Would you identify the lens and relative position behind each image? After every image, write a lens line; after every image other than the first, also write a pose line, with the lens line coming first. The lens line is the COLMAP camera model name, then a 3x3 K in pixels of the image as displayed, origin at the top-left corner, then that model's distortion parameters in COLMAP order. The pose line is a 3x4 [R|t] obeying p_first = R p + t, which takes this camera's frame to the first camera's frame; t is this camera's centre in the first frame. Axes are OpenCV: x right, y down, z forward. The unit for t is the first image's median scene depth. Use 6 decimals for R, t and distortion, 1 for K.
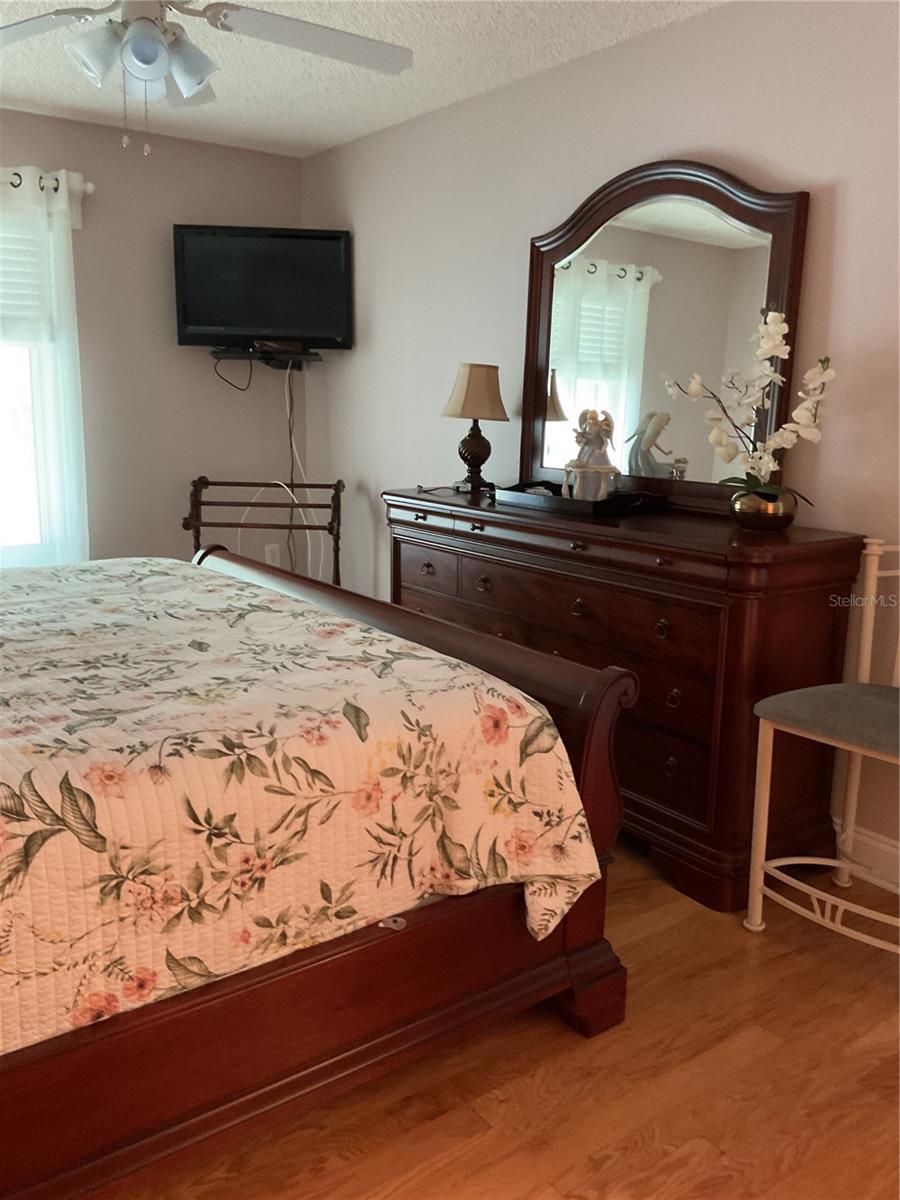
lens RADIAL K [[1000.3, 0, 453.0], [0, 1000.3, 601.5], [0, 0, 1]] dist [0.054634, -0.125606]
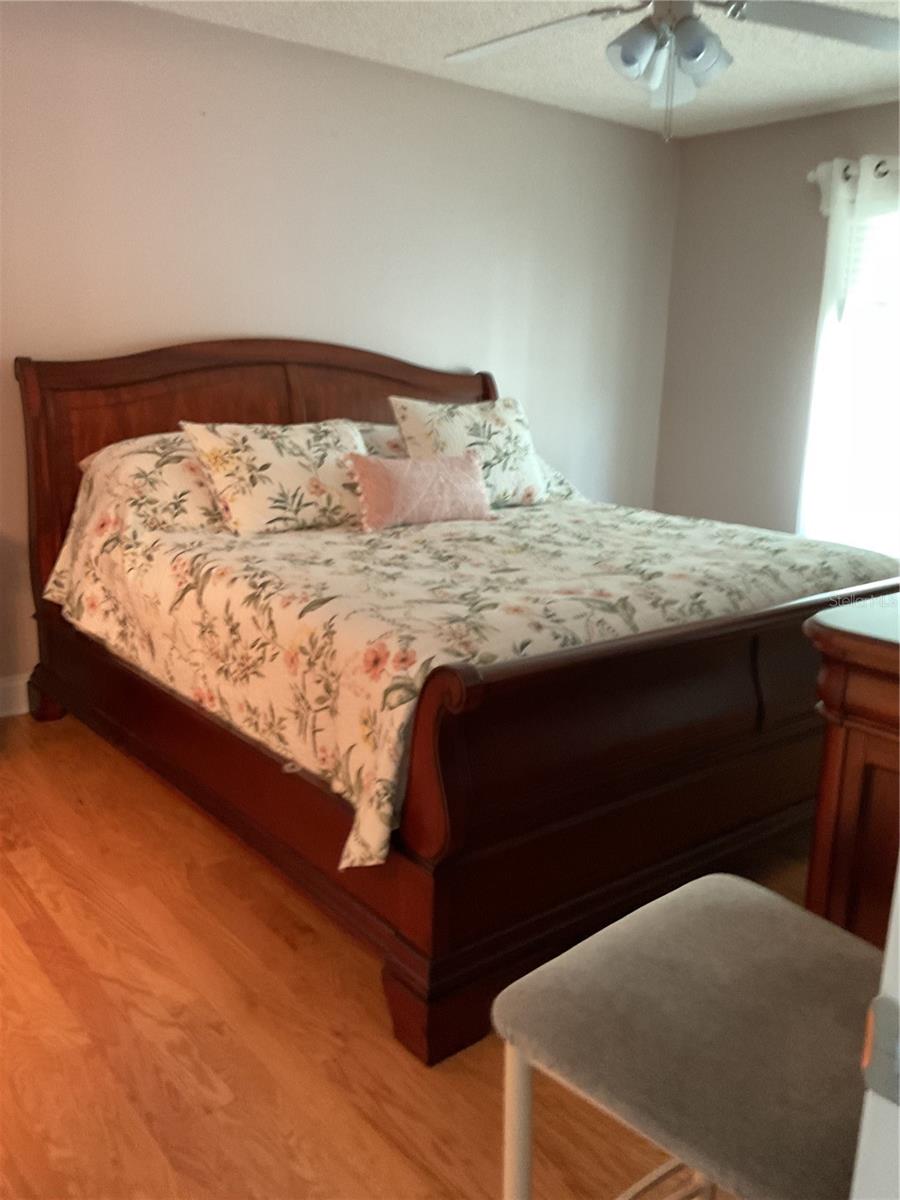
lens RADIAL K [[1000.3, 0, 452.5], [0, 1000.3, 597.1], [0, 0, 1]] dist [0.054634, -0.125606]
pose [[0.020061, 0.208328, -0.977853, 1.197465], [-0.216636, 0.955720, 0.199169, -0.191111], [0.976046, 0.207843, 0.064304, 1.125763]]
